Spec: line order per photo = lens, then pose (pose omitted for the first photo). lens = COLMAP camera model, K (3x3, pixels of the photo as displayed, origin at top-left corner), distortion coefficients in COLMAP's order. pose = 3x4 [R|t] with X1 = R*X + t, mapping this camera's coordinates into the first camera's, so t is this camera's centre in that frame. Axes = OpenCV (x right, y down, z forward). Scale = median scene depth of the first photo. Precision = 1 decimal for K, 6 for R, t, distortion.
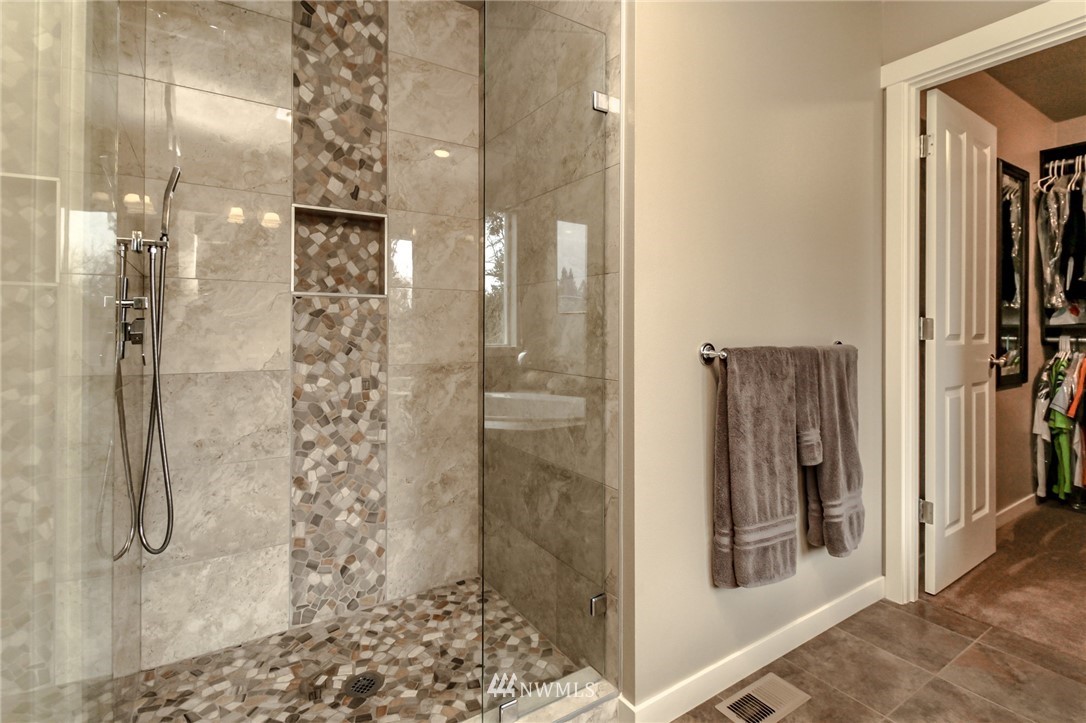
lens RADIAL K [[501.7, 0, 530.4], [0, 501.7, 326.8], [0, 0, 1]] dist [-0.000316, -0.008206]
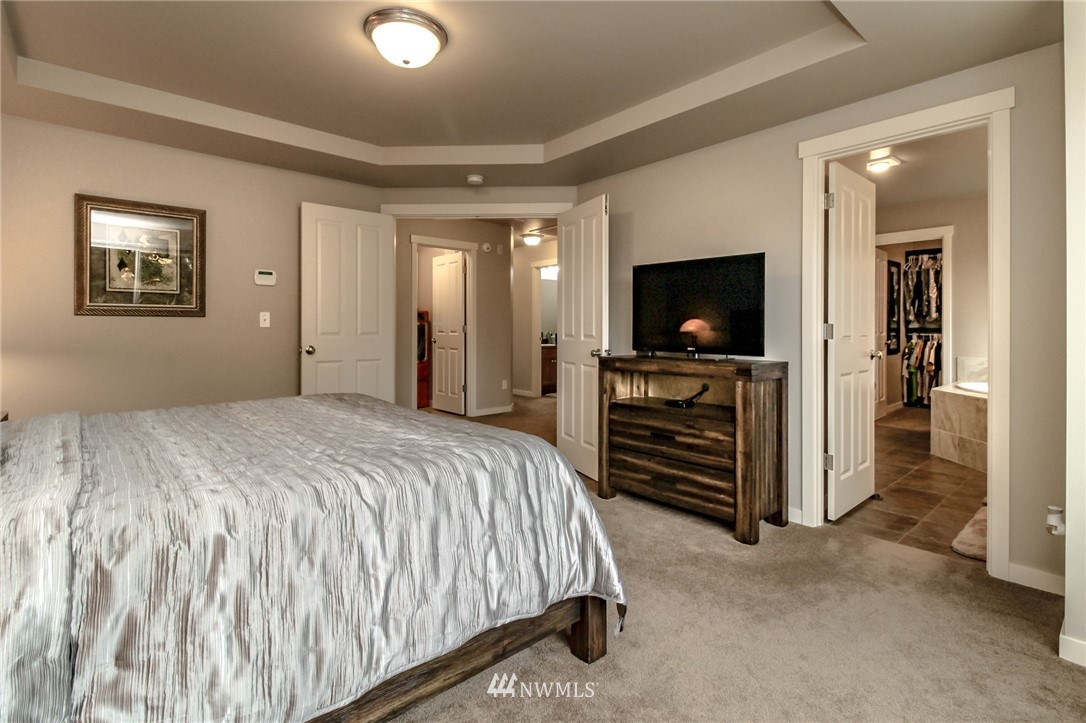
lens RADIAL K [[501.7, 0, 503.9], [0, 501.7, 330.3], [0, 0, 1]] dist [-0.000316, -0.008206]
pose [[0.991975, 0.002963, 0.126403, -1.748438], [-0.003021, 0.999995, 0.000263, 0.019704], [-0.126402, -0.000643, 0.991979, -1.675623]]
